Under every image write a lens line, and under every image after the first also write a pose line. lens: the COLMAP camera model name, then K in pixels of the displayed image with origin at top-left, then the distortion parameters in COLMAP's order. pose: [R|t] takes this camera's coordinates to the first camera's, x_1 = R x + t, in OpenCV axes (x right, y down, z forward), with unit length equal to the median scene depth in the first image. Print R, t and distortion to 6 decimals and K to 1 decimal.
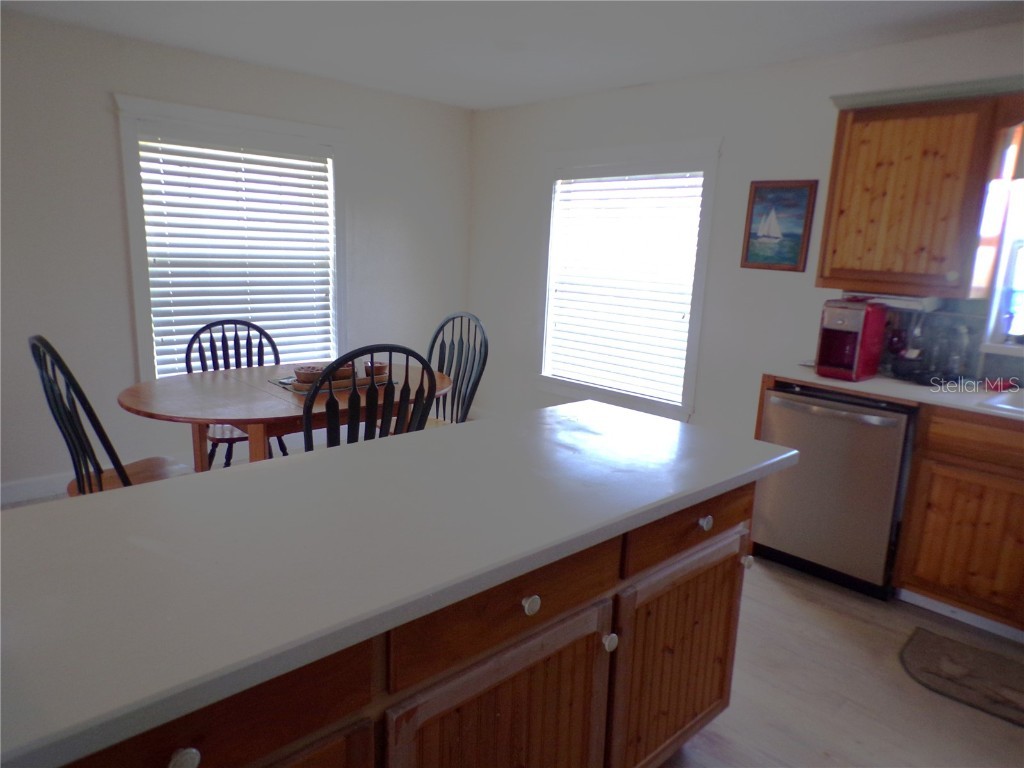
lens RADIAL K [[690.6, 0, 510.4], [0, 690.6, 388.1], [0, 0, 1]] dist [0.000447, -0.000125]
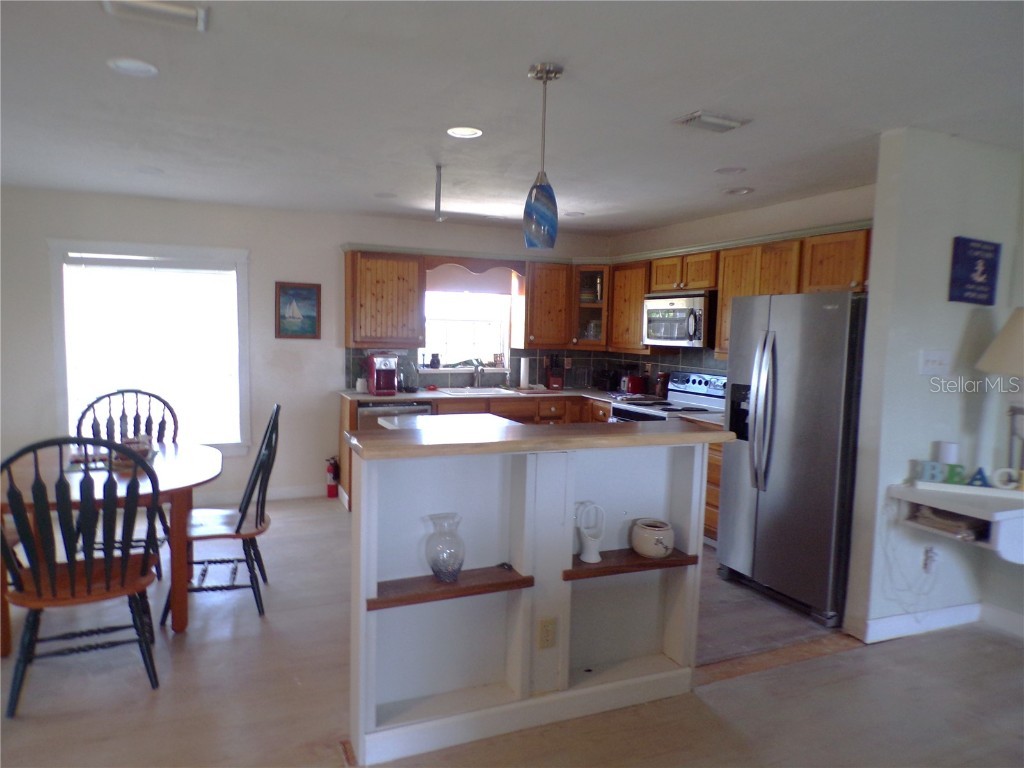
lens RADIAL K [[690.6, 0, 510.4], [0, 690.6, 388.1], [0, 0, 1]] dist [0.000447, -0.000125]
pose [[0.355216, -0.117102, 0.927420, -1.097496], [0.185935, 0.981149, 0.052671, -0.067410], [-0.916106, 0.153730, 0.370293, 0.007565]]
